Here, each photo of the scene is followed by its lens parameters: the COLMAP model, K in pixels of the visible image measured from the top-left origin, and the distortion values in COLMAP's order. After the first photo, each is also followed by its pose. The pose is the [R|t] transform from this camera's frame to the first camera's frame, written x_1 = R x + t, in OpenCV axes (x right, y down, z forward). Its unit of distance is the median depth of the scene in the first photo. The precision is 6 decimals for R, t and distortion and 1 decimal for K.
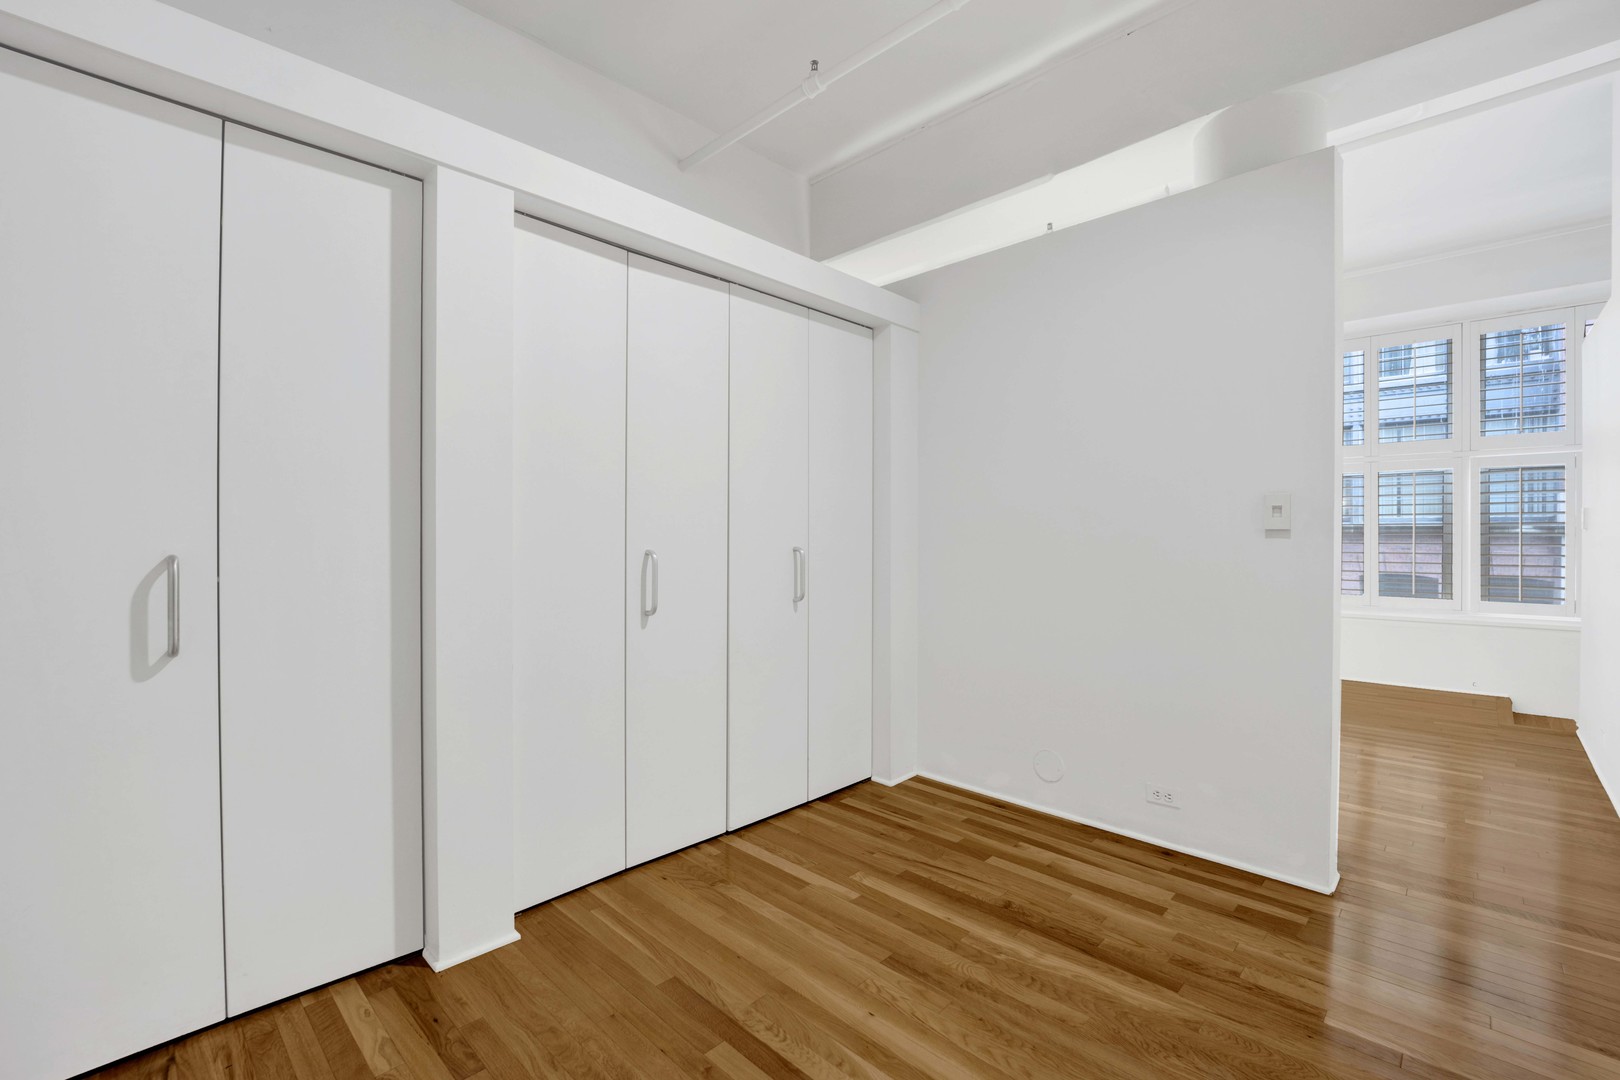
lens RADIAL K [[688.6, 0, 811.1], [0, 688.6, 538.3], [0, 0, 1]] dist [-0.020292, 0.000212]
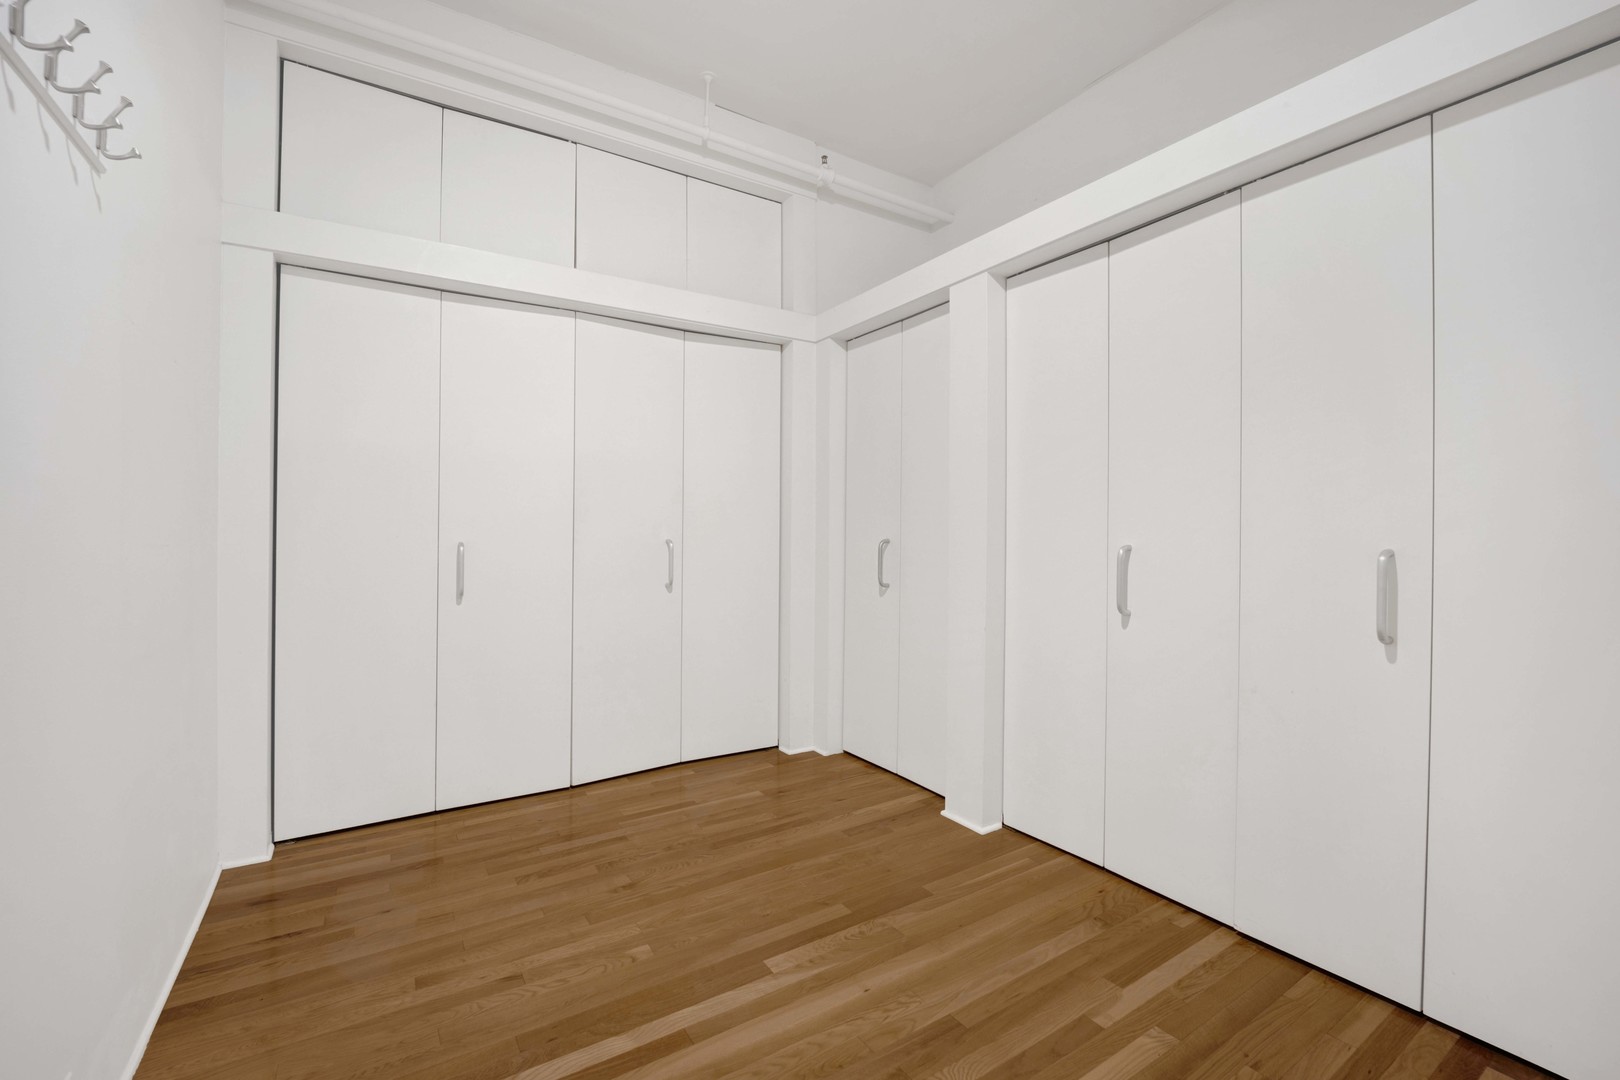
lens RADIAL K [[688.6, 0, 809.9], [0, 688.6, 534.1], [0, 0, 1]] dist [-0.020292, 0.000212]
pose [[-0.220294, 0.000601, -0.975433, 0.895813], [-0.006484, 0.999977, 0.002080, 0.002916], [0.975412, 0.006783, -0.220285, 0.912668]]
